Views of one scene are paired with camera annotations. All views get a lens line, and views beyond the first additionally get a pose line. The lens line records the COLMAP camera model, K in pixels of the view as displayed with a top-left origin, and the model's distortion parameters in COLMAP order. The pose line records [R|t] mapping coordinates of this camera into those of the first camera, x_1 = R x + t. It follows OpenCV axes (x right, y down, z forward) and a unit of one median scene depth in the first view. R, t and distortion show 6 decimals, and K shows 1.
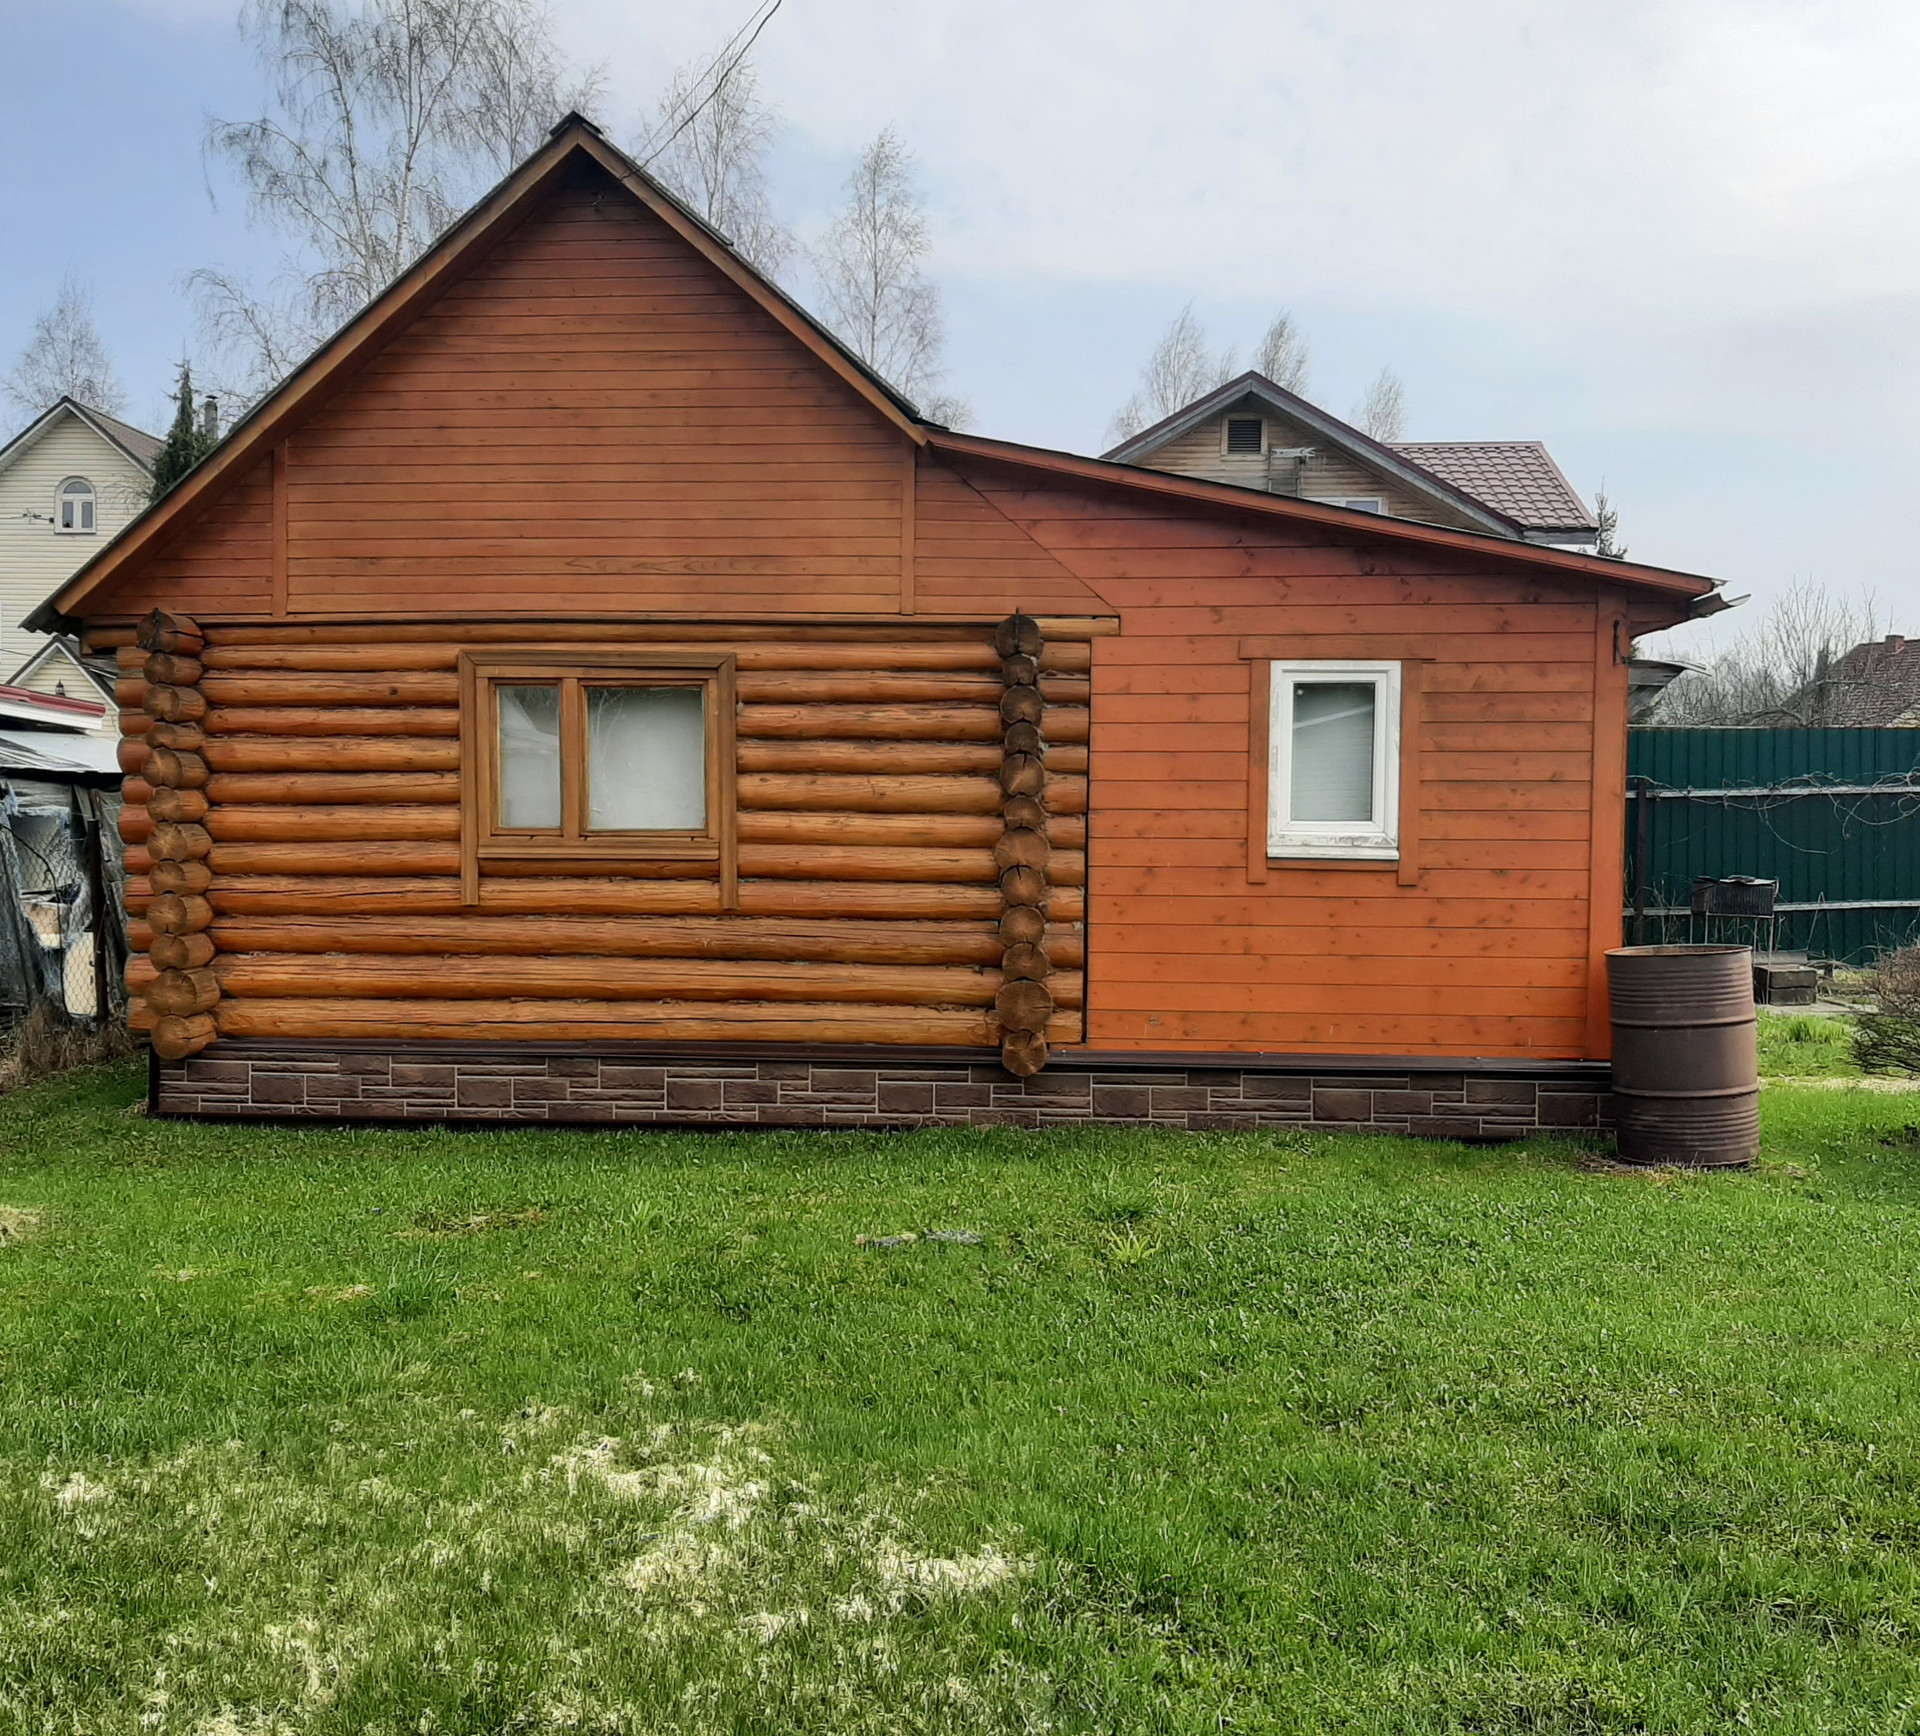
lens RADIAL K [[1795.6, 0, 960.6], [0, 1795.6, 872.0], [0, 0, 1]] dist [0.013538, 0.000000]
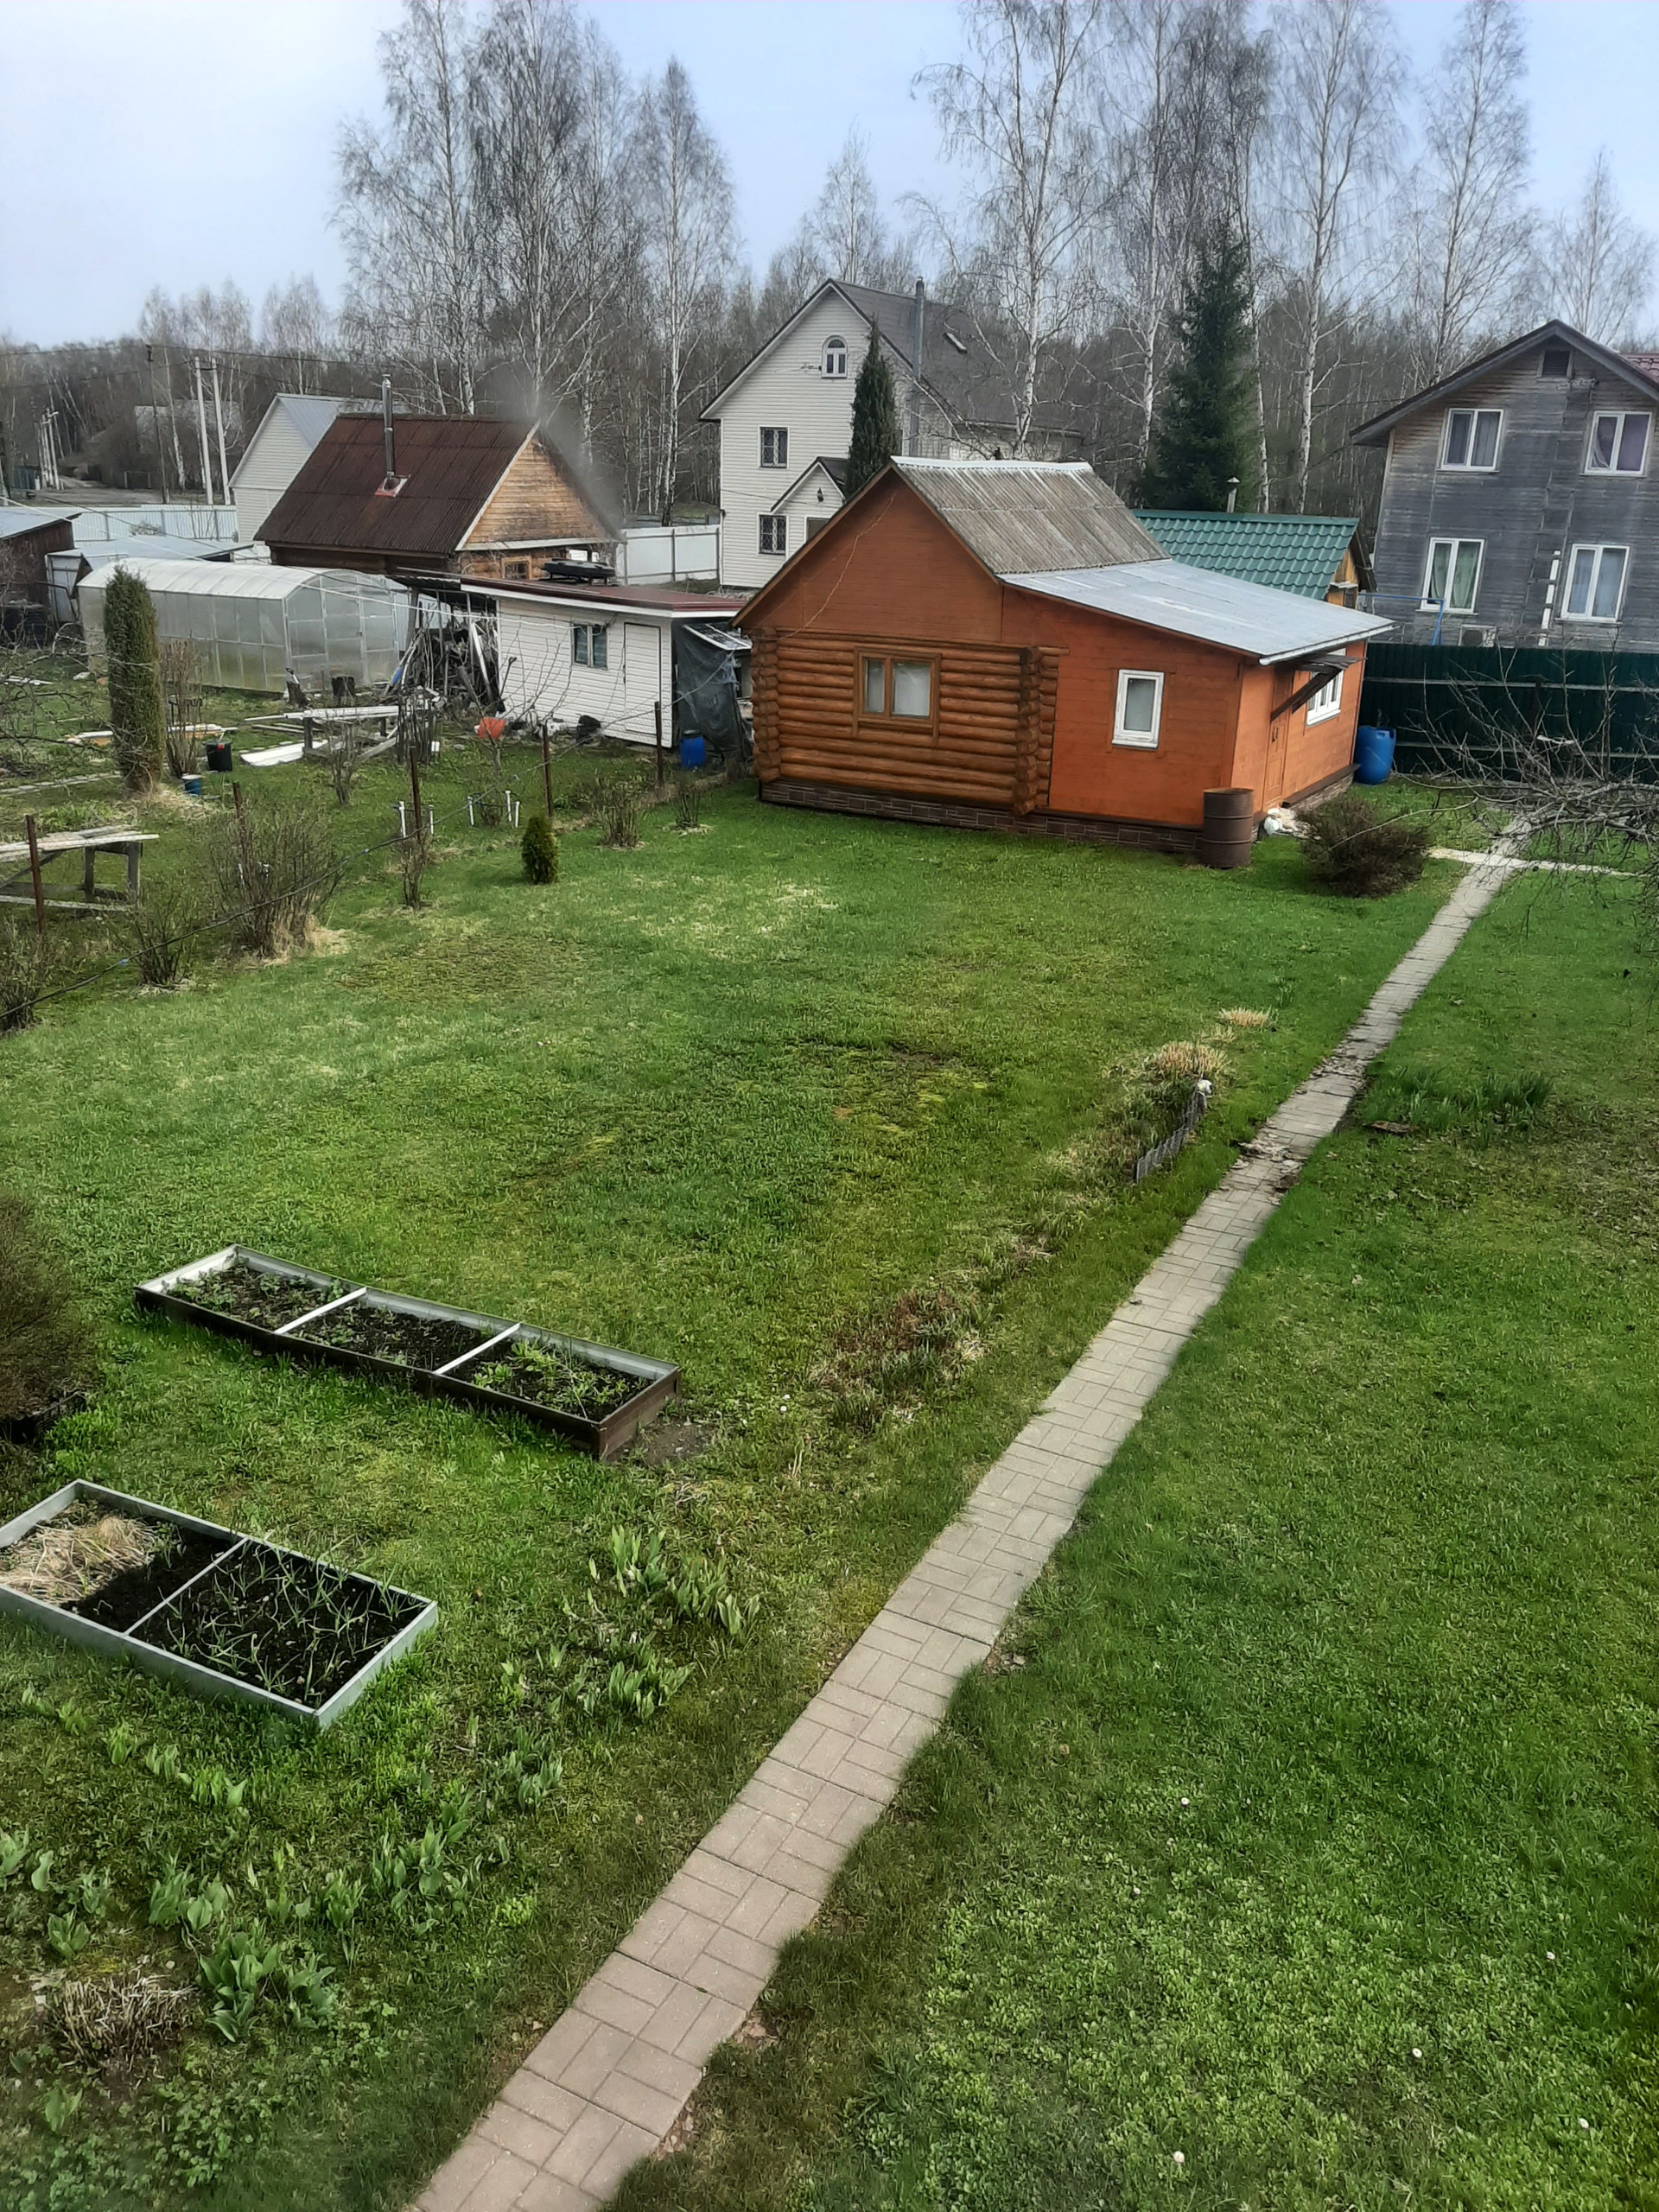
lens RADIAL K [[1751.6, 0, 828.4], [0, 1751.6, 1107.9], [0, 0, 1]] dist [-0.016113, -0.008583]
pose [[0.881058, 0.168363, -0.442030, 1.018713], [-0.029726, 0.952369, 0.303494, -0.263662], [0.472074, -0.254256, 0.844097, -1.517349]]
